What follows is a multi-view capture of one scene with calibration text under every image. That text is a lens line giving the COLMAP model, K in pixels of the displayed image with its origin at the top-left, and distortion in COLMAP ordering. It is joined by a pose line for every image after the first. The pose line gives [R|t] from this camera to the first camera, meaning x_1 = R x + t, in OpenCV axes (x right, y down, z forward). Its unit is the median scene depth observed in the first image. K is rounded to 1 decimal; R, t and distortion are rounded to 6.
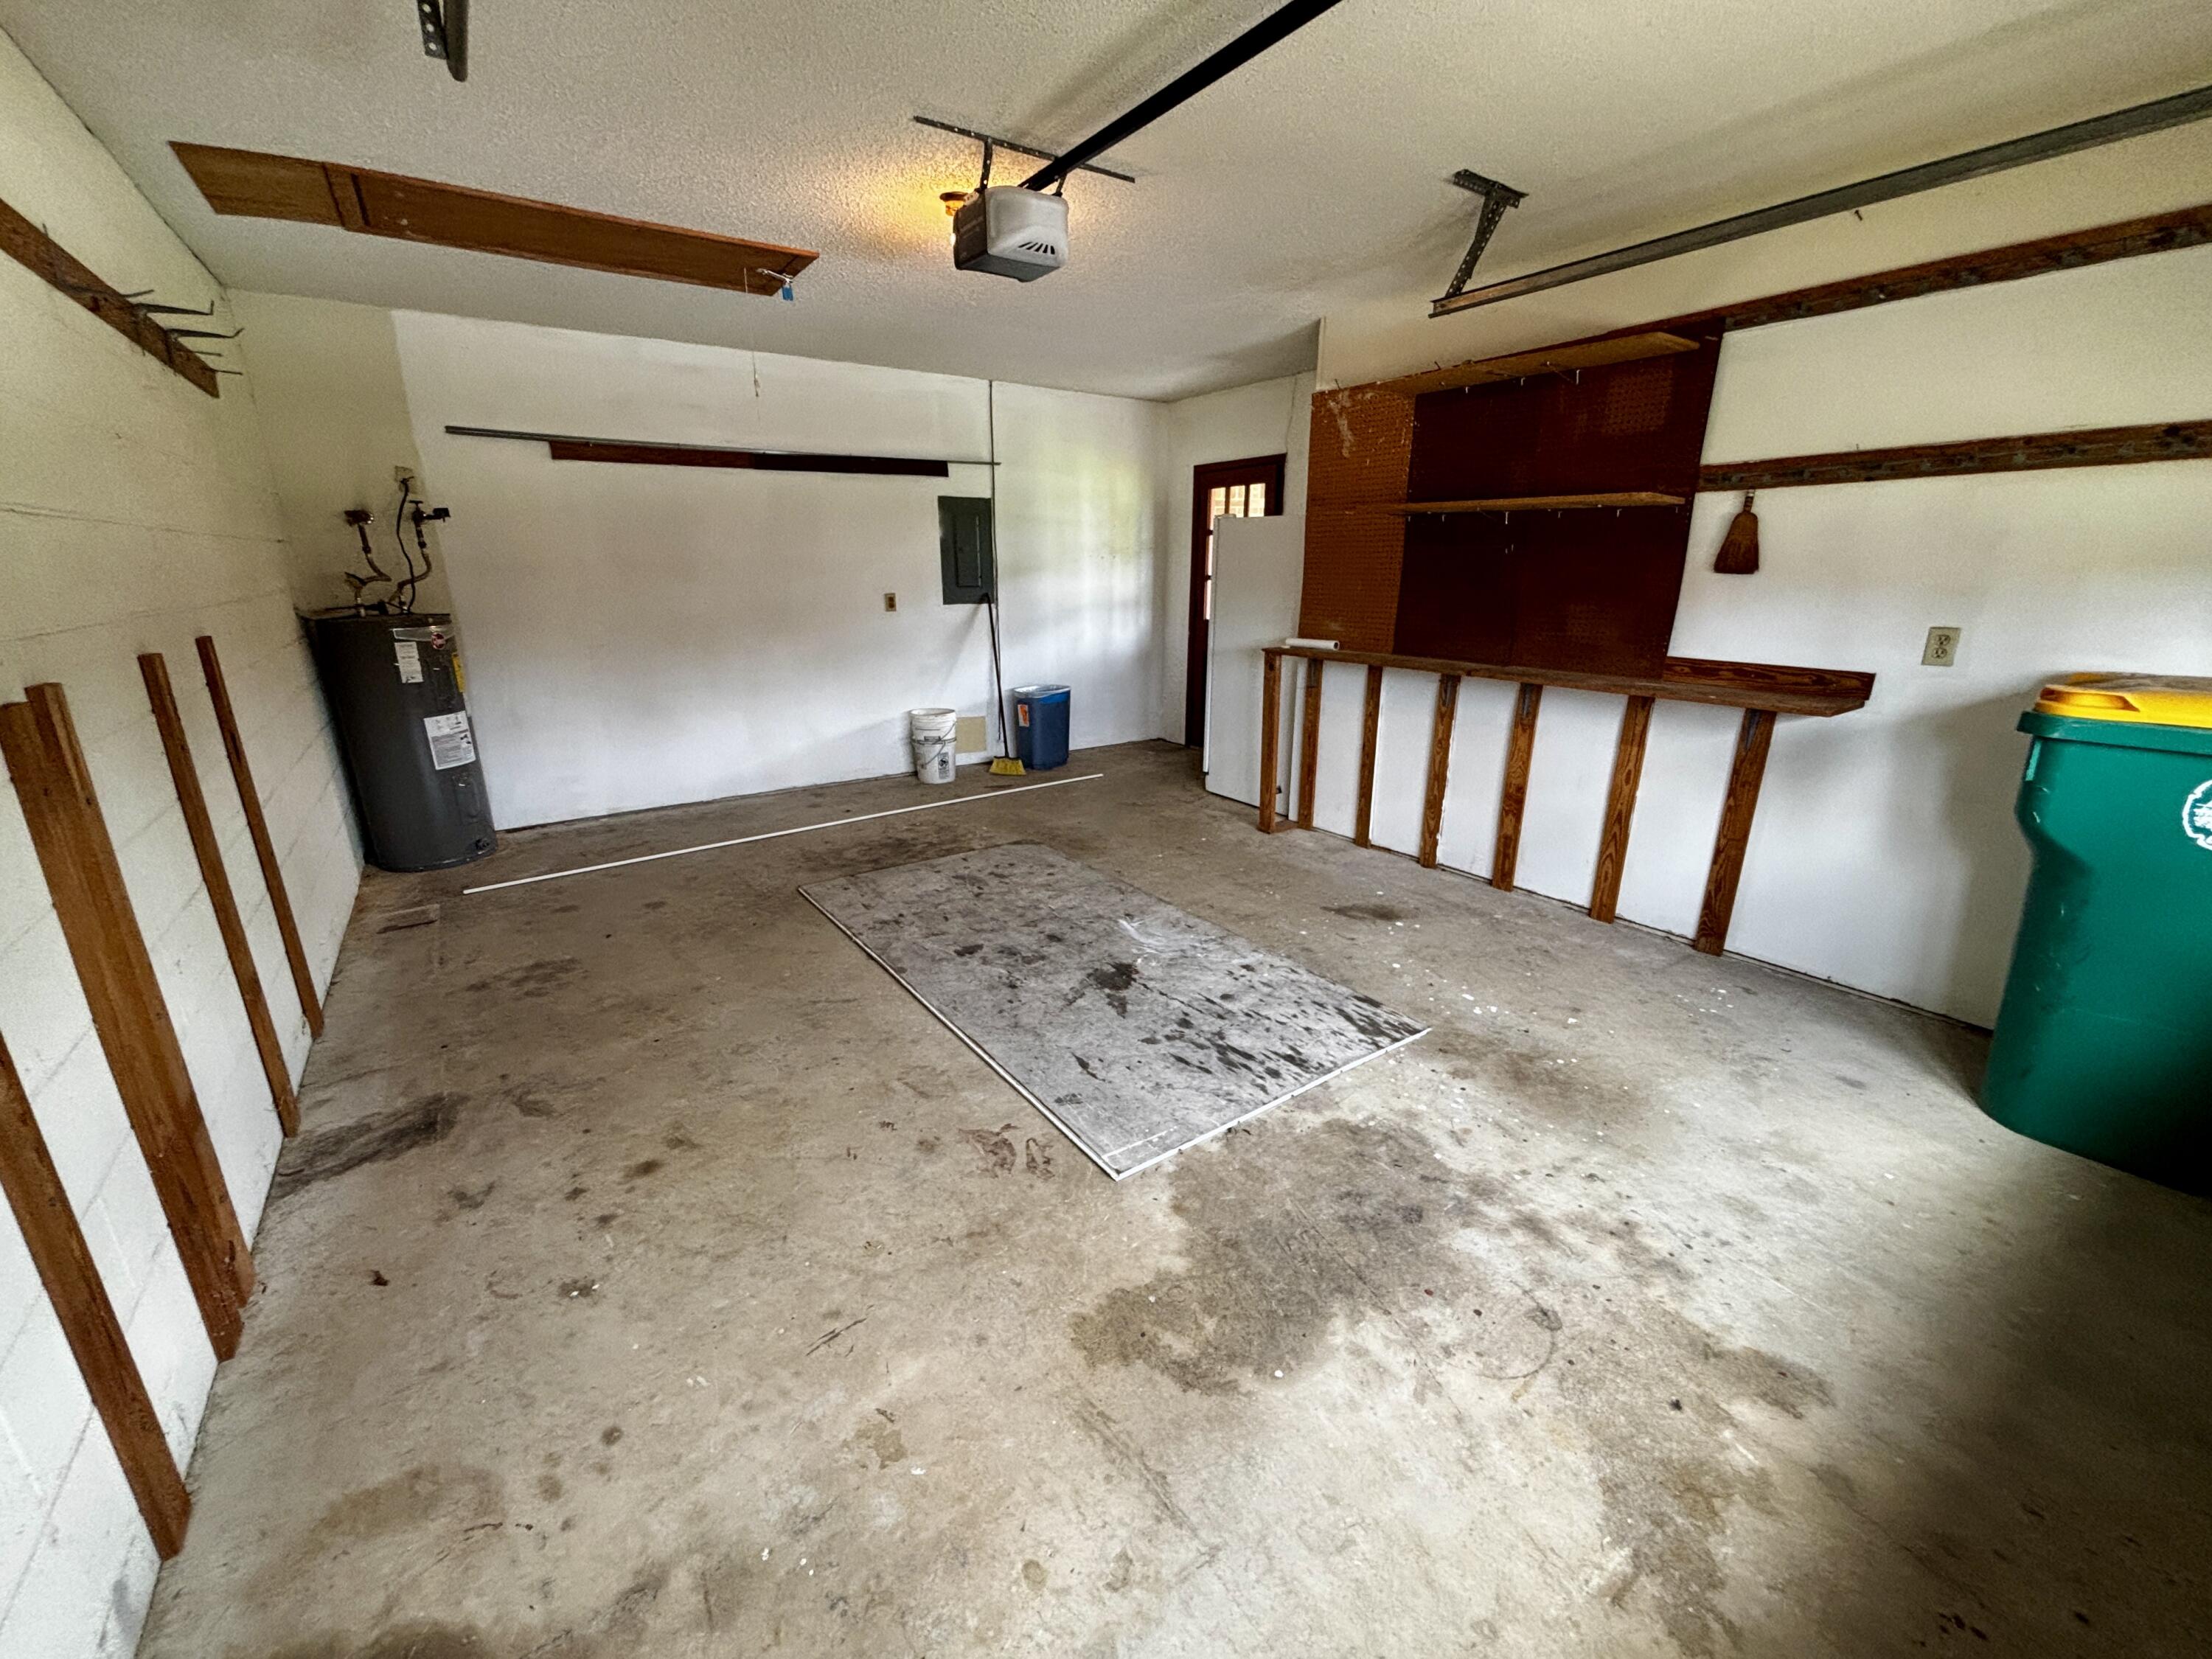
lens RADIAL K [[890.8, 0, 1099.5], [0, 890.8, 829.7], [0, 0, 1]] dist [0.003340, -0.000389]
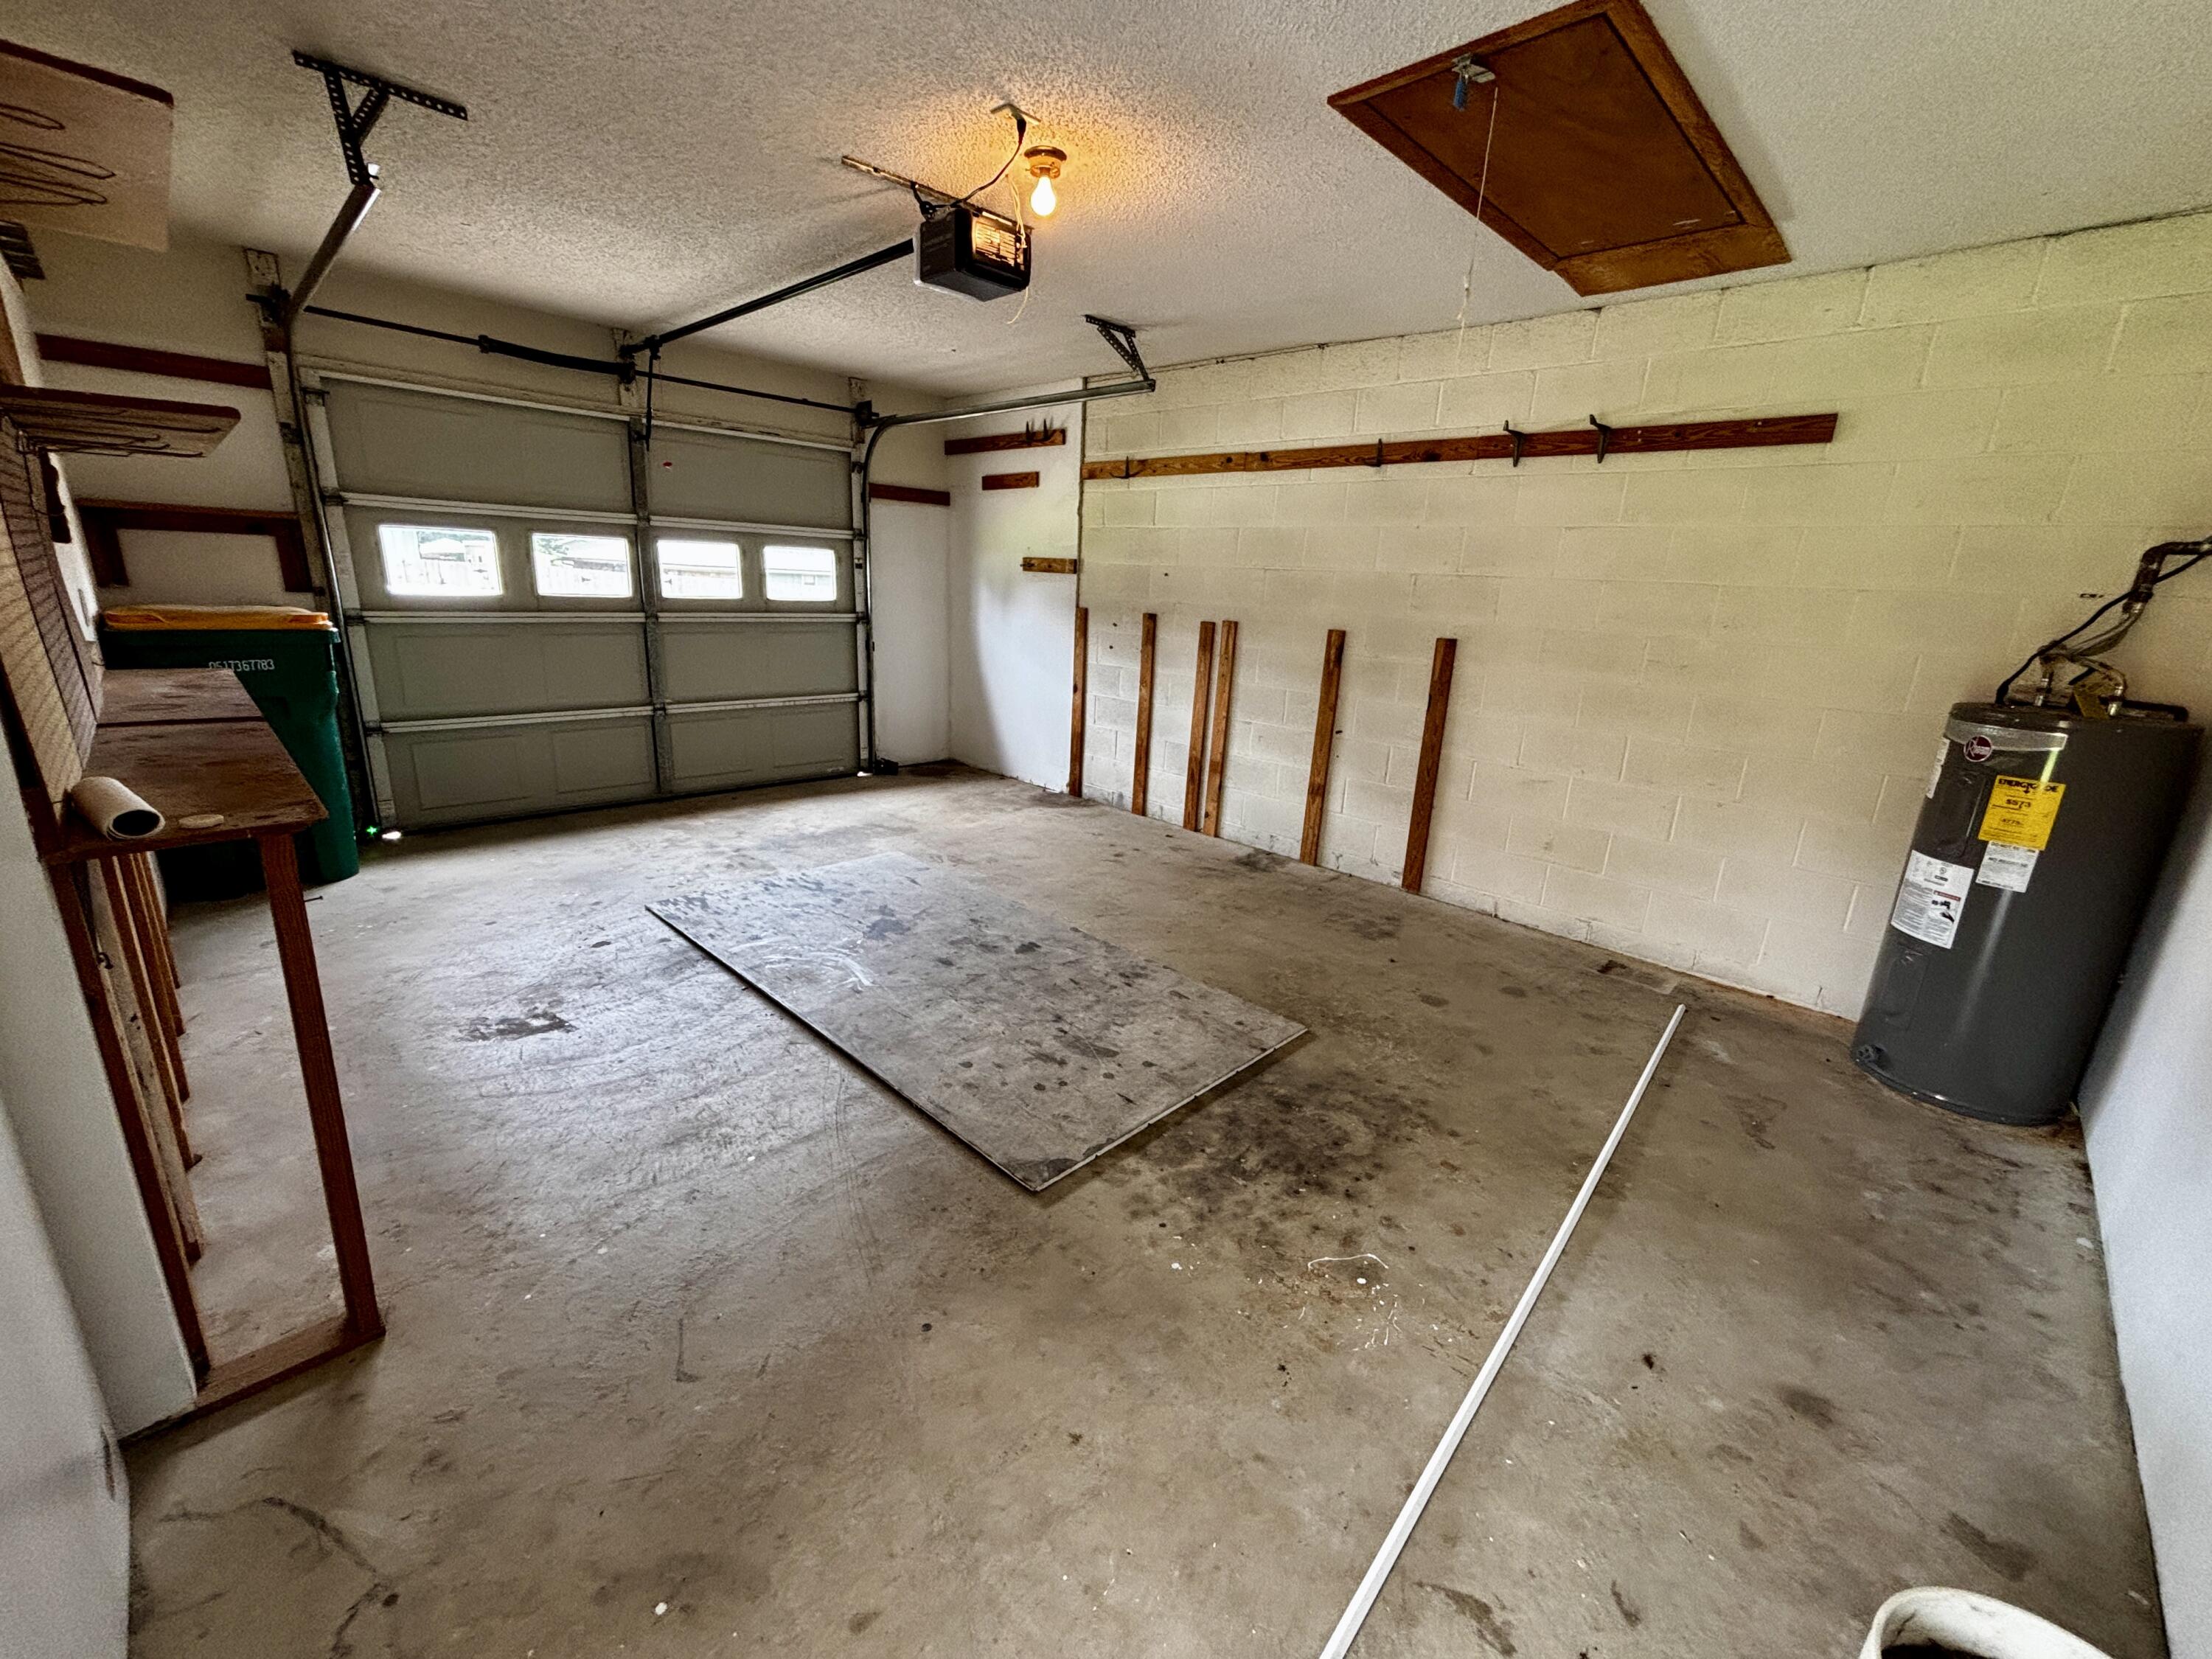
lens RADIAL K [[890.8, 0, 1099.5], [0, 890.8, 829.7], [0, 0, 1]] dist [0.003340, -0.000389]
pose [[-0.982219, 0.004071, -0.187696, -0.037610], [-0.098802, 0.838909, 0.535229, -0.573271], [0.159639, 0.544256, -0.823590, 1.897620]]
